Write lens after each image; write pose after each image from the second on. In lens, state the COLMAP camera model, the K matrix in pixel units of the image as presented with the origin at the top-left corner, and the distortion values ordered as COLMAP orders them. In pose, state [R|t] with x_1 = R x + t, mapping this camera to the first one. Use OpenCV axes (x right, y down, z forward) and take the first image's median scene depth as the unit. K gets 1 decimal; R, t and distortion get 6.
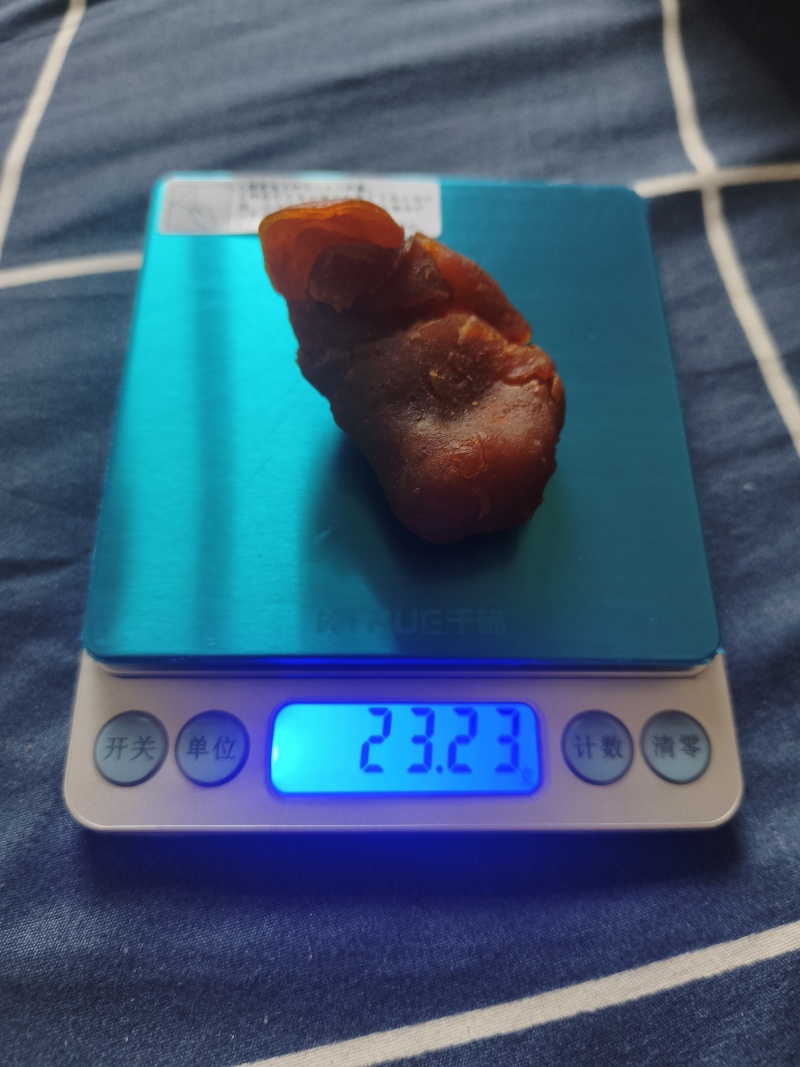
lens RADIAL K [[786.5, 0, 400.0], [0, 786.5, 533.5], [0, 0, 1]] dist [-0.007318, -0.069370]
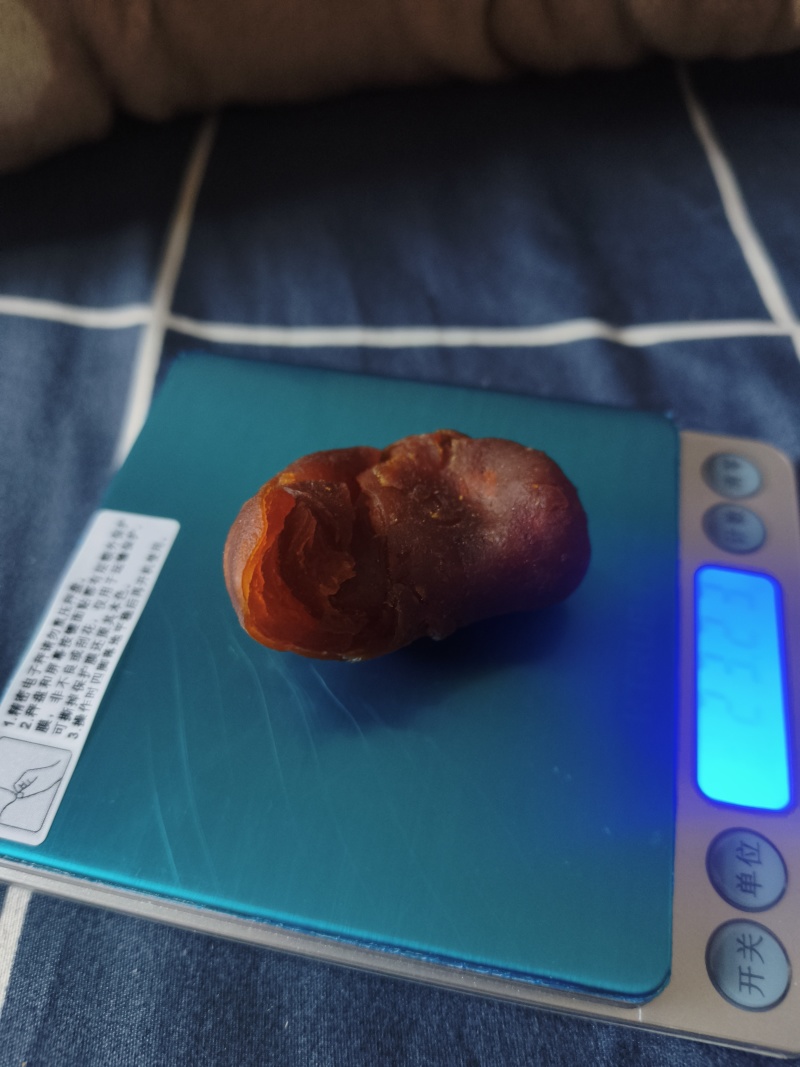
lens RADIAL K [[786.5, 0, 400.0], [0, 786.5, 533.5], [0, 0, 1]] dist [-0.007318, -0.069370]
pose [[0.204517, -0.820929, 0.533149, -0.469952], [0.906131, 0.364802, 0.214119, -0.417487], [-0.370270, 0.439312, 0.818477, 0.231353]]
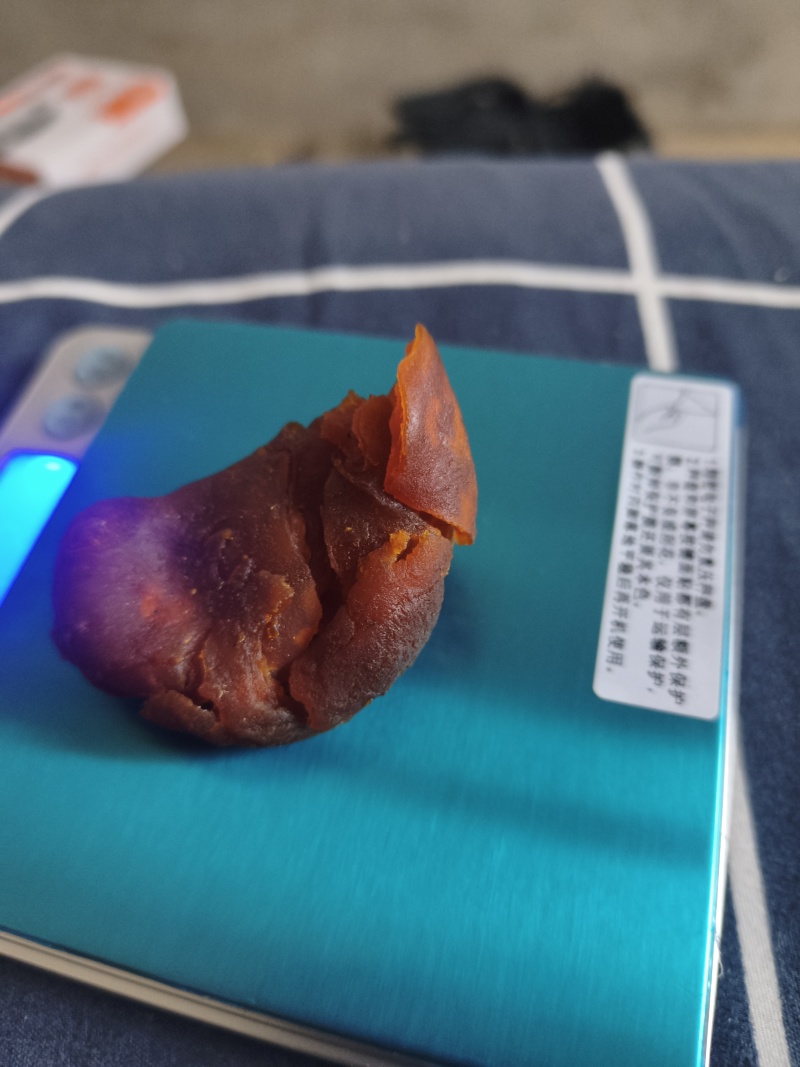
lens RADIAL K [[786.5, 0, 400.0], [0, 786.5, 533.5], [0, 0, 1]] dist [-0.007318, -0.069370]
pose [[-0.253692, 0.812617, -0.524684, 0.392947], [-0.845840, 0.076775, 0.527882, -0.729671], [0.469249, 0.577718, 0.667867, 0.526644]]
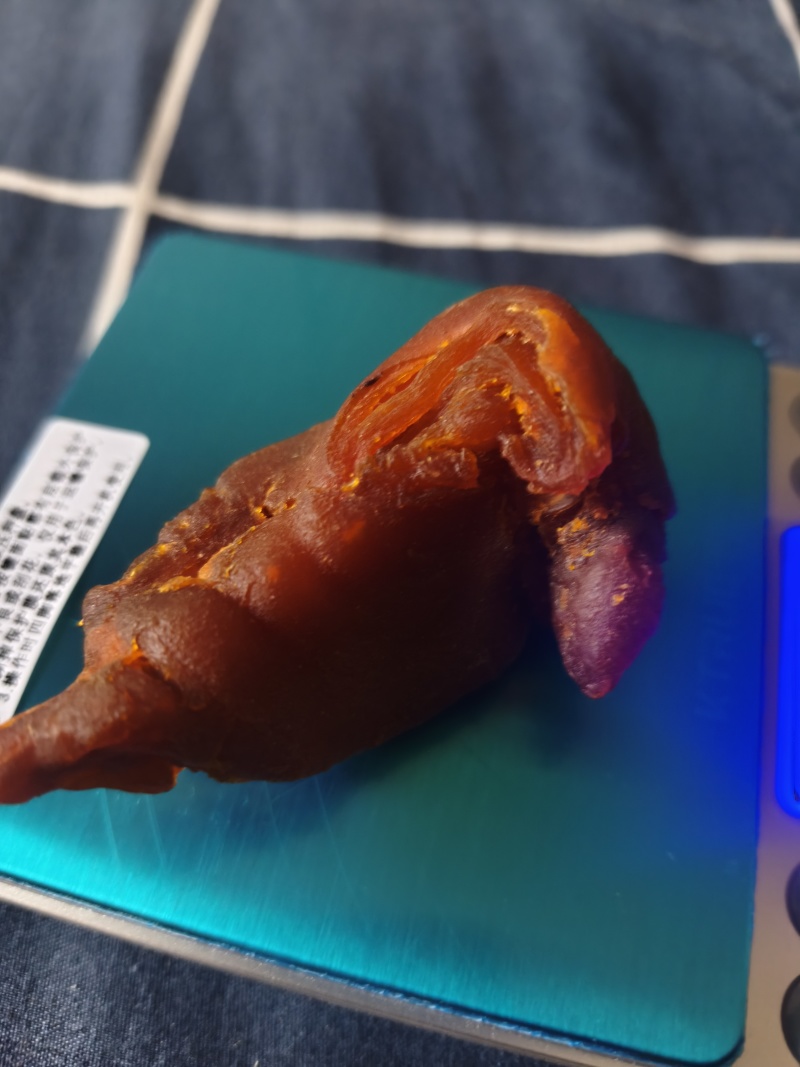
lens RADIAL K [[770.8, 0, 403.1], [0, 770.8, 547.0], [0, 0, 1]] dist [-0.078462, -0.004113]
pose [[0.244659, -0.852022, 0.462819, -0.366744], [0.883008, 0.392971, 0.256653, -0.386859], [-0.400548, 0.345880, 0.848486, 0.435222]]
